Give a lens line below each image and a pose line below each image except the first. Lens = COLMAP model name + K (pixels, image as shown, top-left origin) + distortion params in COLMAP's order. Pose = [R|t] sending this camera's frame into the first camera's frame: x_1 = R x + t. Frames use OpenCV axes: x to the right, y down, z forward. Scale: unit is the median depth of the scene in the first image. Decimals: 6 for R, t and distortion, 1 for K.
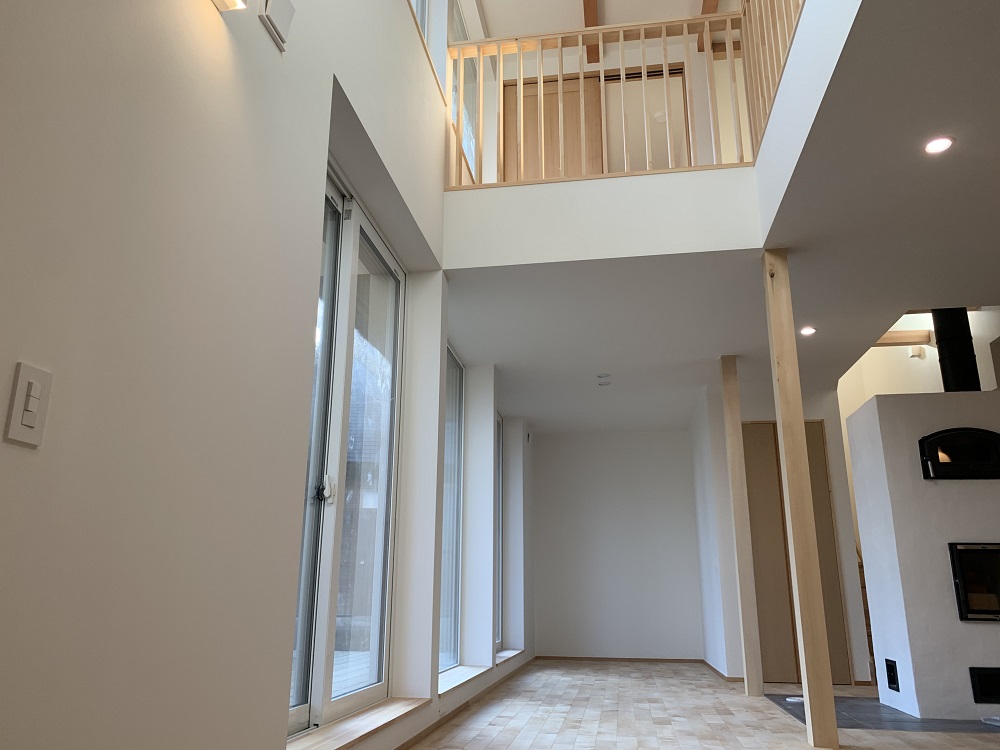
lens RADIAL K [[764.8, 0, 492.3], [0, 764.8, 383.2], [0, 0, 1]] dist [0.045443, -0.007161]
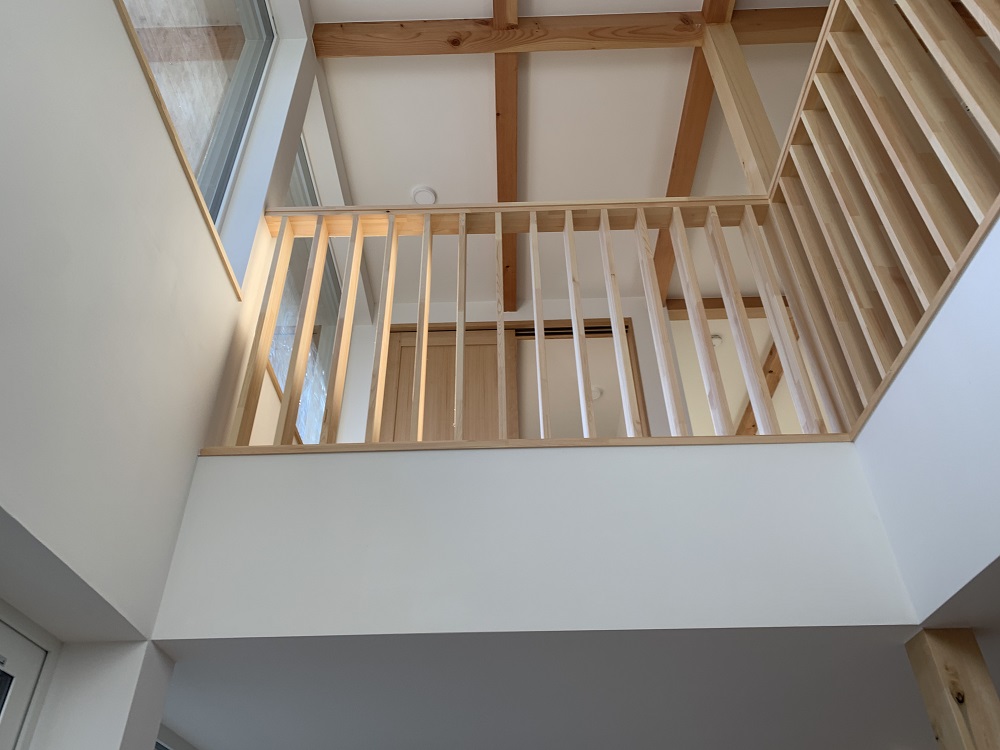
lens RADIAL K [[764.8, 0, 493.8], [0, 764.8, 378.3], [0, 0, 1]] dist [0.045443, -0.007161]
pose [[0.991310, 0.069341, 0.111783, 0.055329], [-0.022169, 0.925694, -0.377623, -0.119204], [-0.129661, 0.371863, 0.919187, 0.521281]]
